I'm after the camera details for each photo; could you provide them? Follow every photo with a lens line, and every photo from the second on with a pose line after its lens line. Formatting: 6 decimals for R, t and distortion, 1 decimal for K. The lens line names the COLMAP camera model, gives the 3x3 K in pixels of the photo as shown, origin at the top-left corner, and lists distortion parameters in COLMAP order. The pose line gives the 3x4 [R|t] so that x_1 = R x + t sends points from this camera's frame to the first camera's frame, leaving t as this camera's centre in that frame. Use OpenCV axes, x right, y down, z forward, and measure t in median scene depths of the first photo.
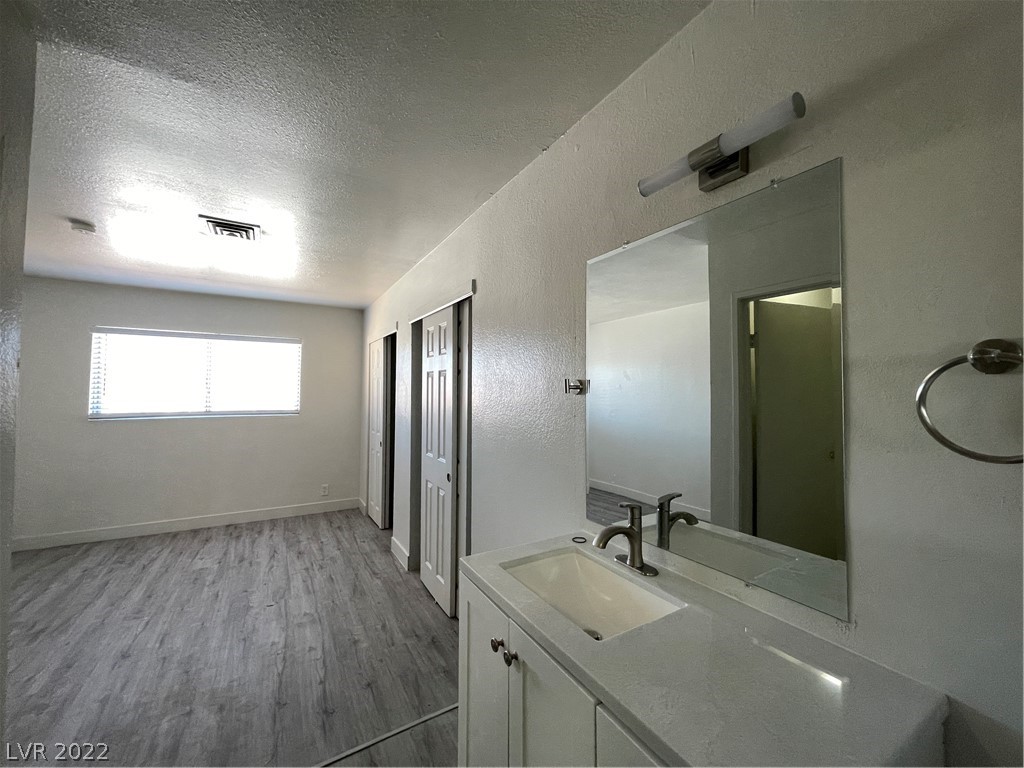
lens RADIAL K [[411.4, 0, 512.8], [0, 411.4, 379.9], [0, 0, 1]] dist [-0.000142, 0.000369]
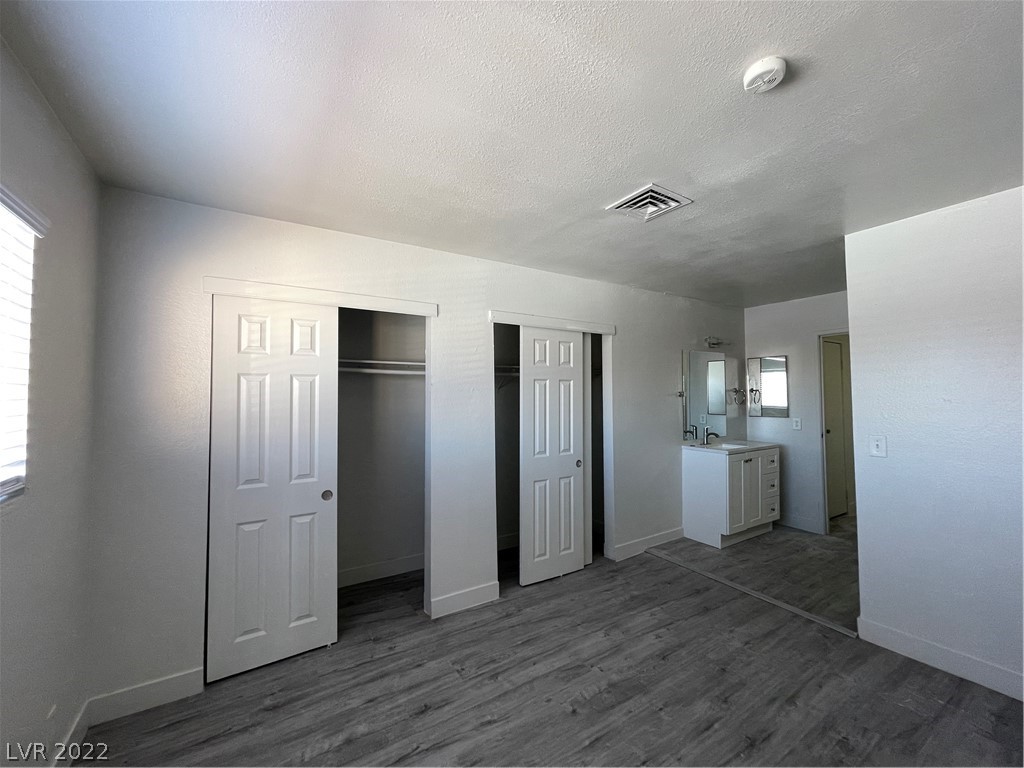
lens RADIAL K [[411.4, 0, 512.7], [0, 411.4, 382.1], [0, 0, 1]] dist [-0.000142, 0.000369]
pose [[-0.032128, 0.023542, 0.999206, -1.303579], [-0.027311, 0.999329, -0.024423, 0.015261], [-0.999111, -0.028074, -0.031464, 1.130695]]
